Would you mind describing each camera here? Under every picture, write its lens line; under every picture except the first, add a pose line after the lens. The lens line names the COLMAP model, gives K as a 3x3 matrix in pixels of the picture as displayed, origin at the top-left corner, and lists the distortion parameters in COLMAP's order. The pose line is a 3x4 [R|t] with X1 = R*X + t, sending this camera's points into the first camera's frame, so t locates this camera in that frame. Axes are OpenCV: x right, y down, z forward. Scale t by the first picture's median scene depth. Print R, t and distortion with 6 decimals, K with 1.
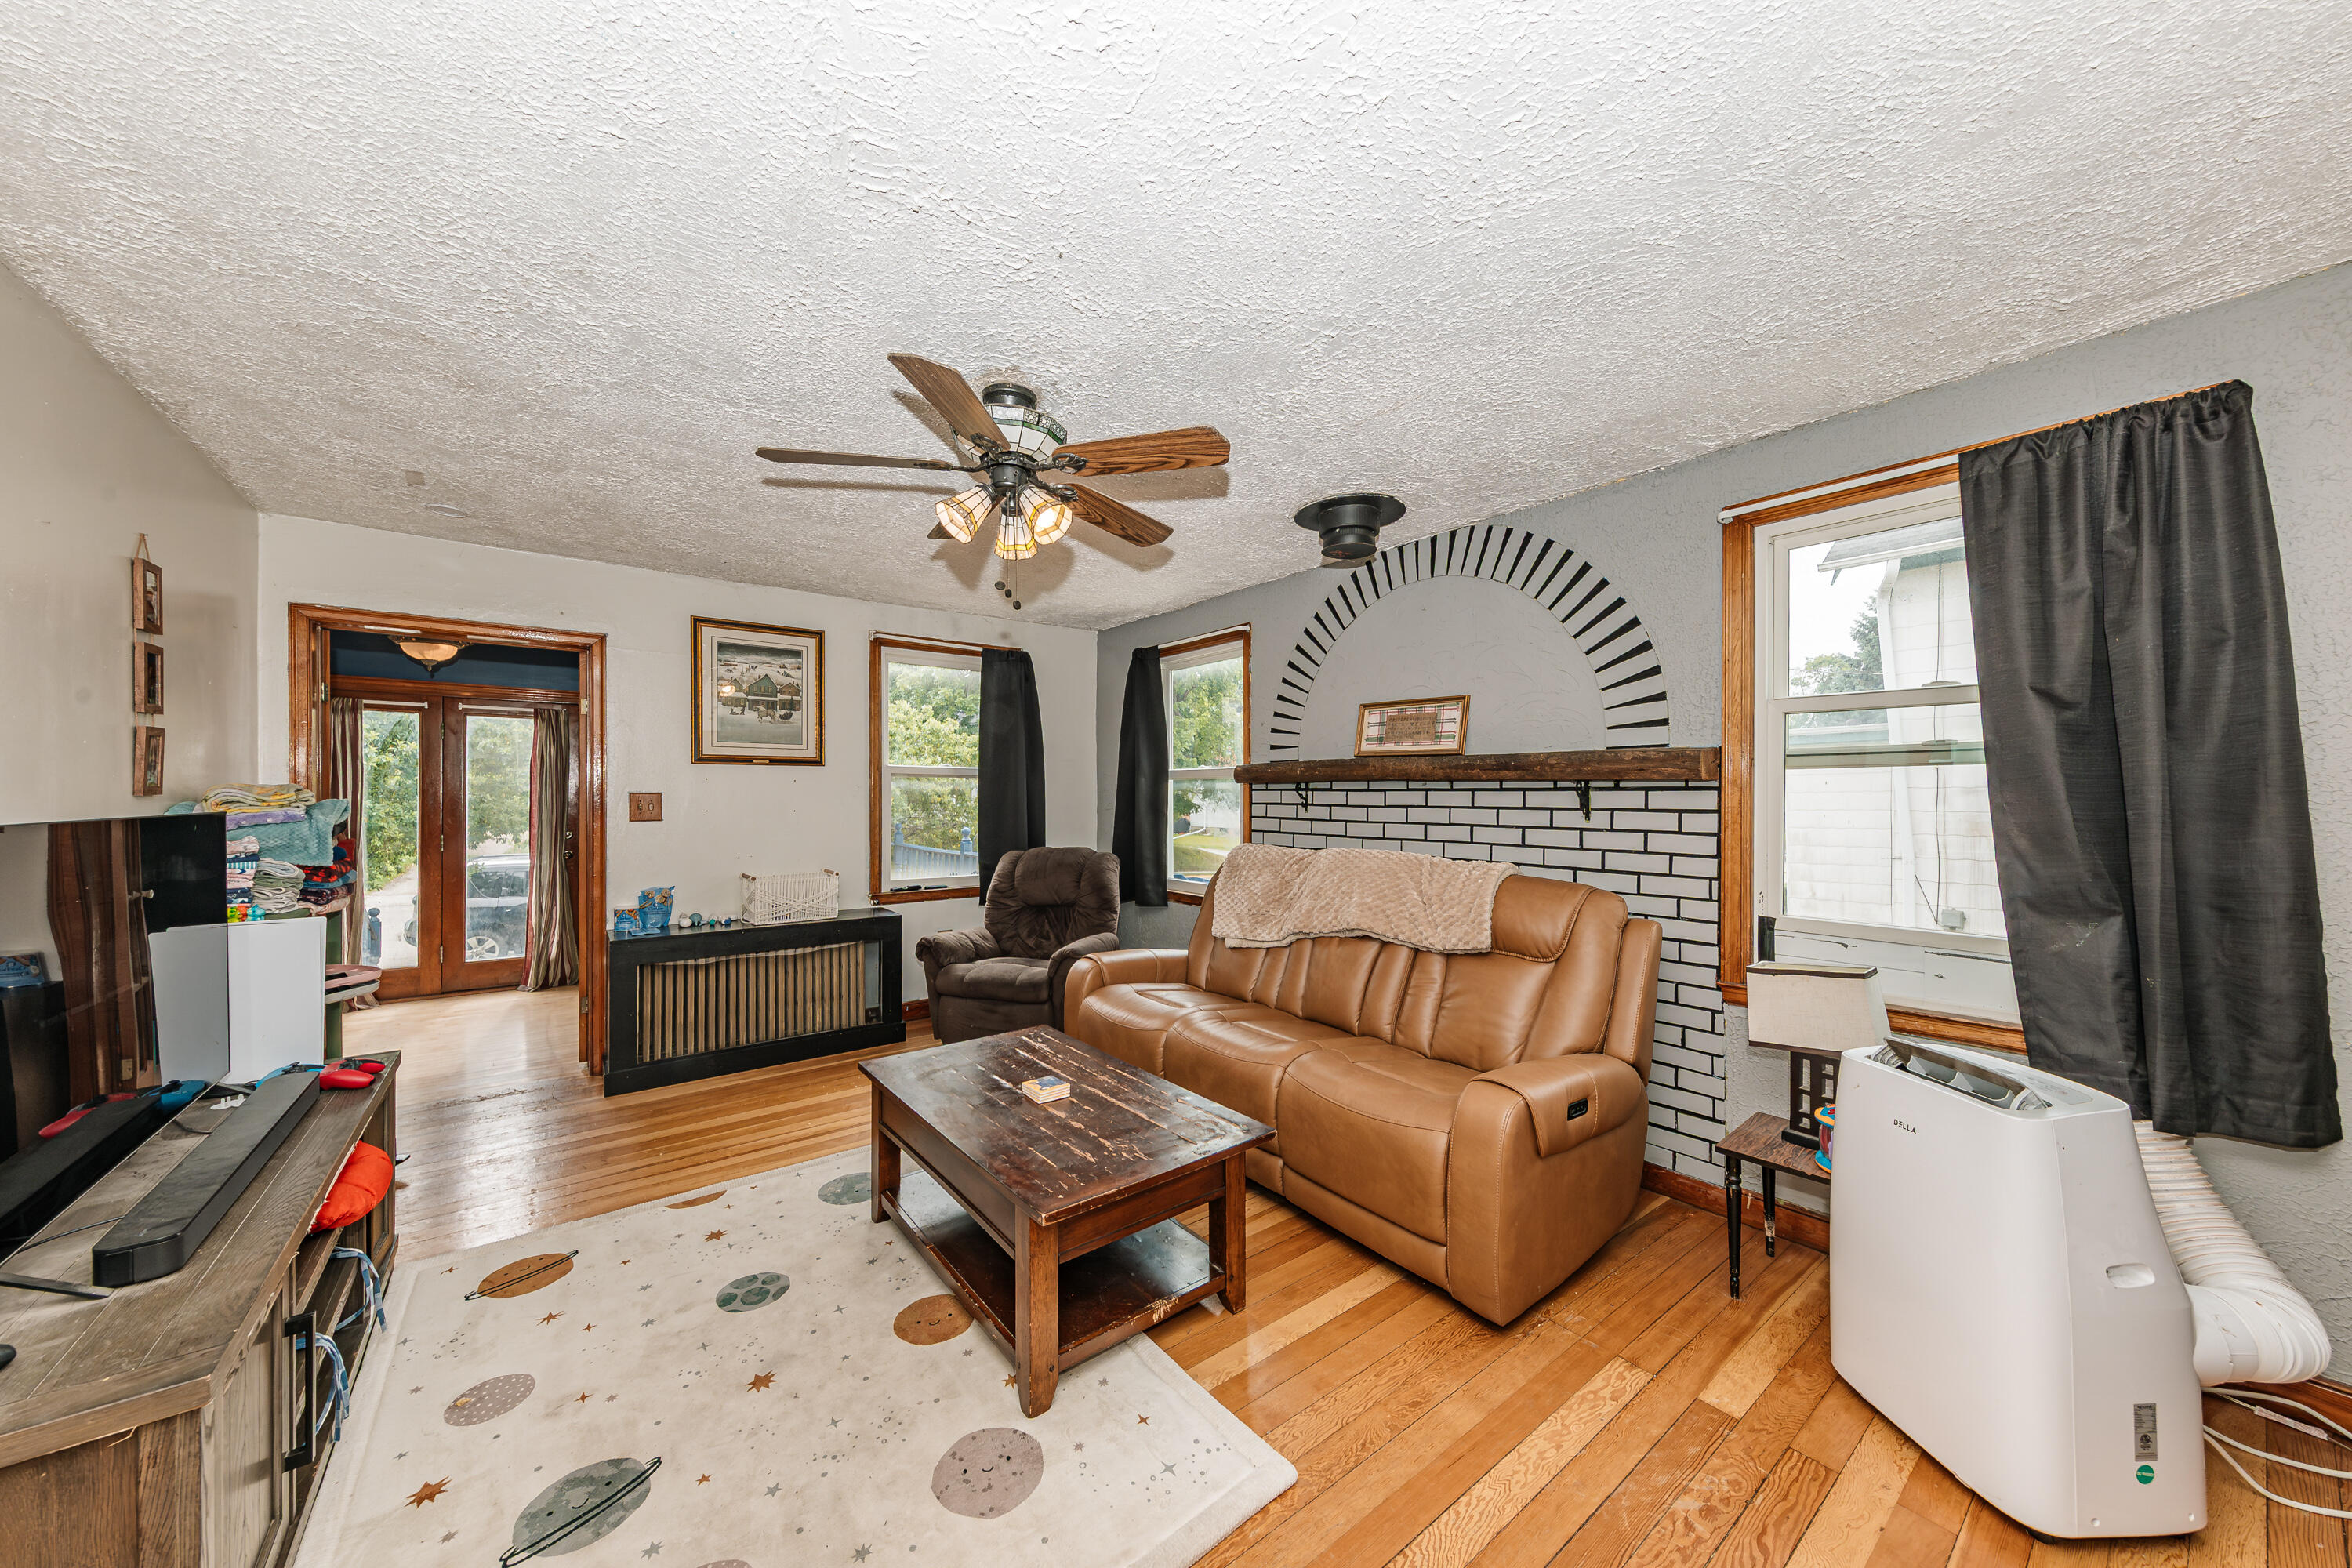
lens RADIAL K [[819.3, 0, 1168.0], [0, 819.3, 794.1], [0, 0, 1]] dist [0.002913, 0.000019]
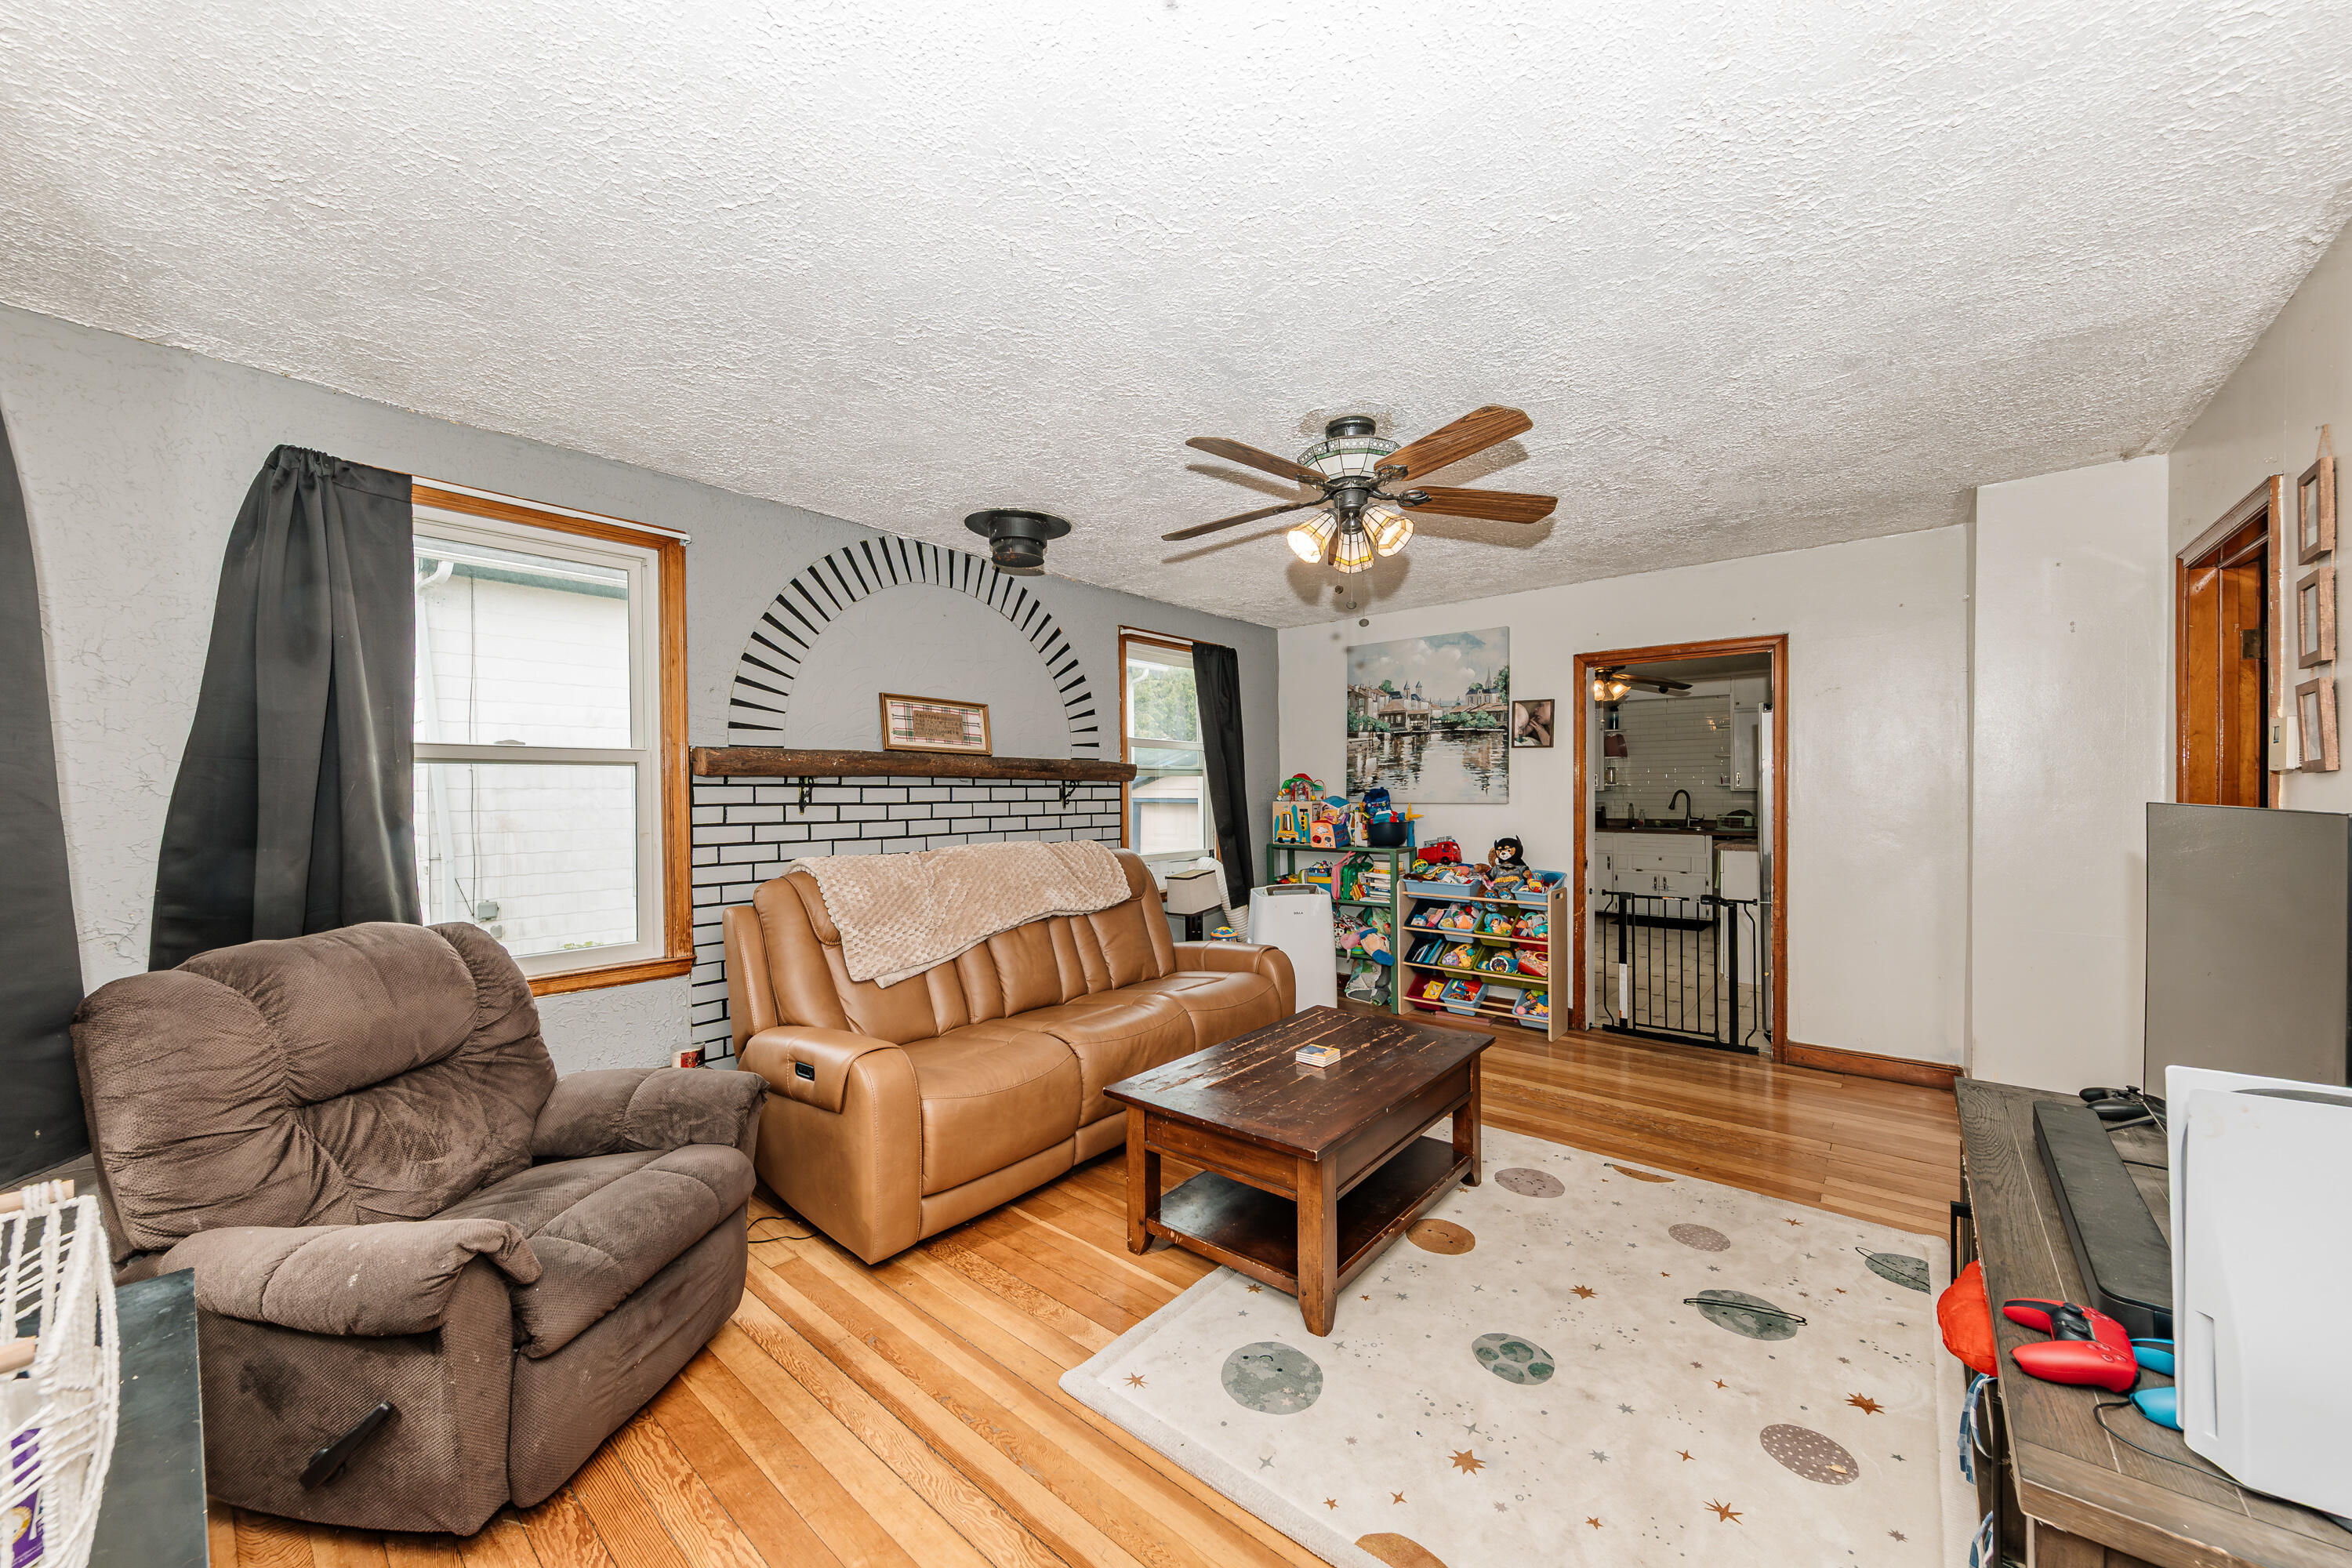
lens RADIAL K [[848.6, 0, 1165.4], [0, 848.6, 783.3], [0, 0, 1]] dist [0.016852, 0.000019]
pose [[-0.213346, 0.010189, 0.976924, -0.799049], [0.003010, 0.999948, -0.009772, 0.002212], [-0.976972, 0.000855, -0.213366, 0.939508]]
